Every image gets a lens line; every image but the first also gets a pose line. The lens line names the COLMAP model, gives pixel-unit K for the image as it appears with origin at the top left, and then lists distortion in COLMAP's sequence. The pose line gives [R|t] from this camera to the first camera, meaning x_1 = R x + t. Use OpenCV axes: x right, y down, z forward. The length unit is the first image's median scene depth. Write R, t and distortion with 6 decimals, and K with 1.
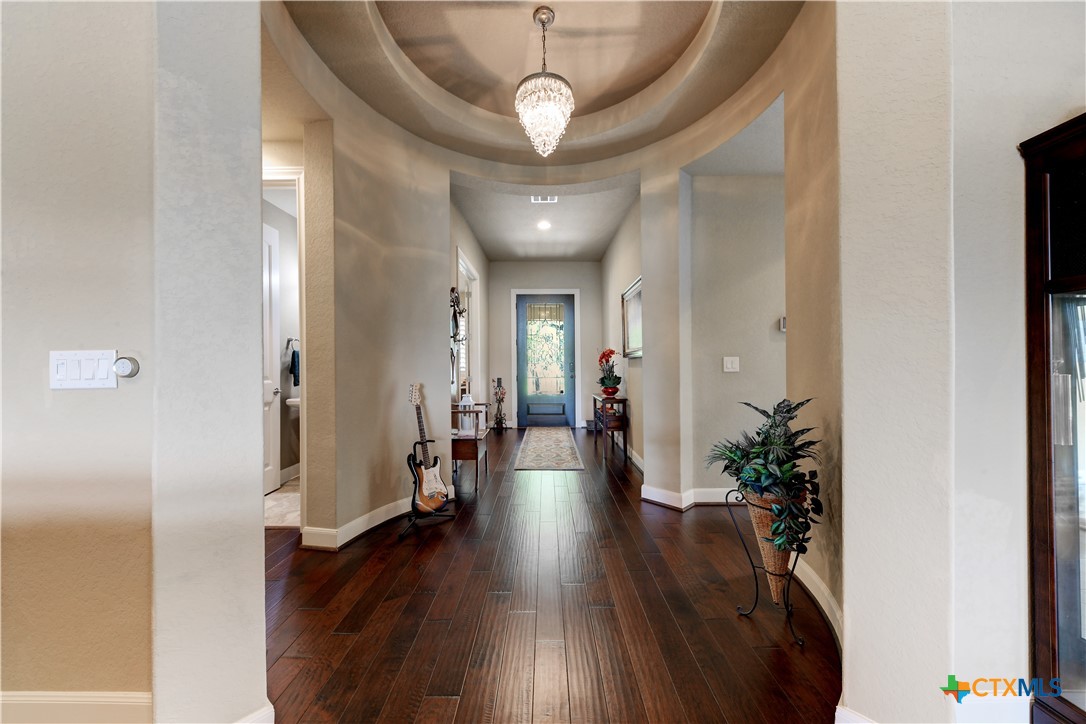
lens RADIAL K [[374.6, 0, 544.4], [0, 374.6, 362.0], [0, 0, 1]] dist [-0.003795, -0.002427]
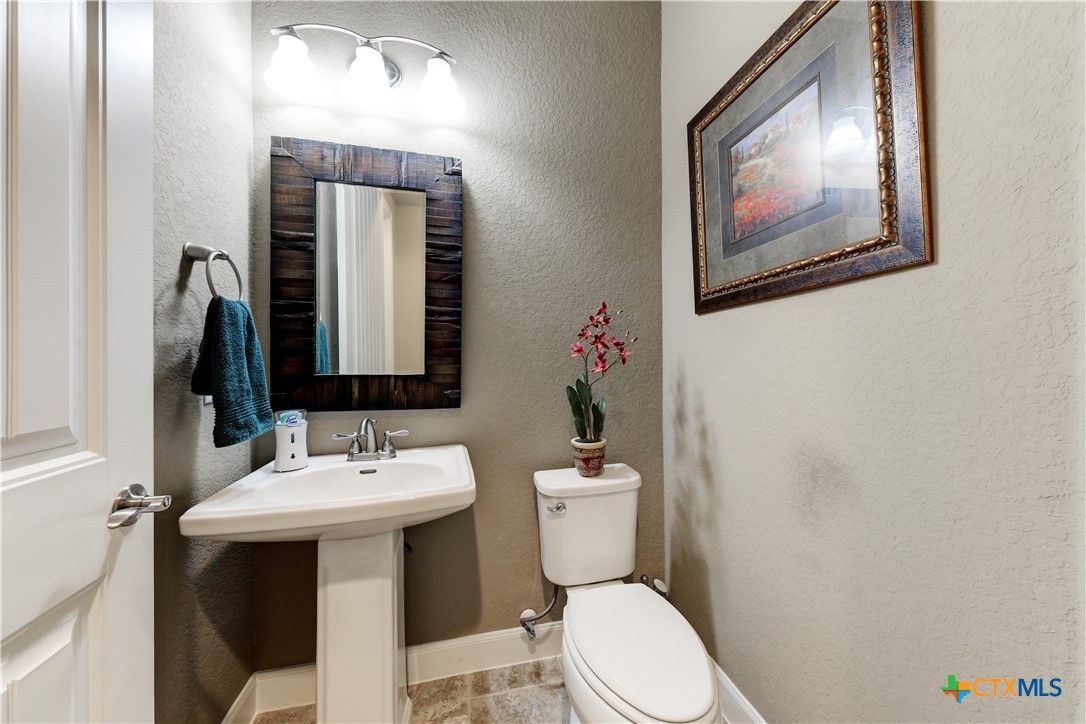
lens RADIAL K [[374.6, 0, 543.1], [0, 374.6, 359.8], [0, 0, 1]] dist [-0.003795, -0.002427]
pose [[0.972272, 0.007926, 0.233718, -0.520433], [-0.007466, 0.999968, -0.002854, 0.008459], [-0.233734, 0.001029, 0.972300, 0.716884]]
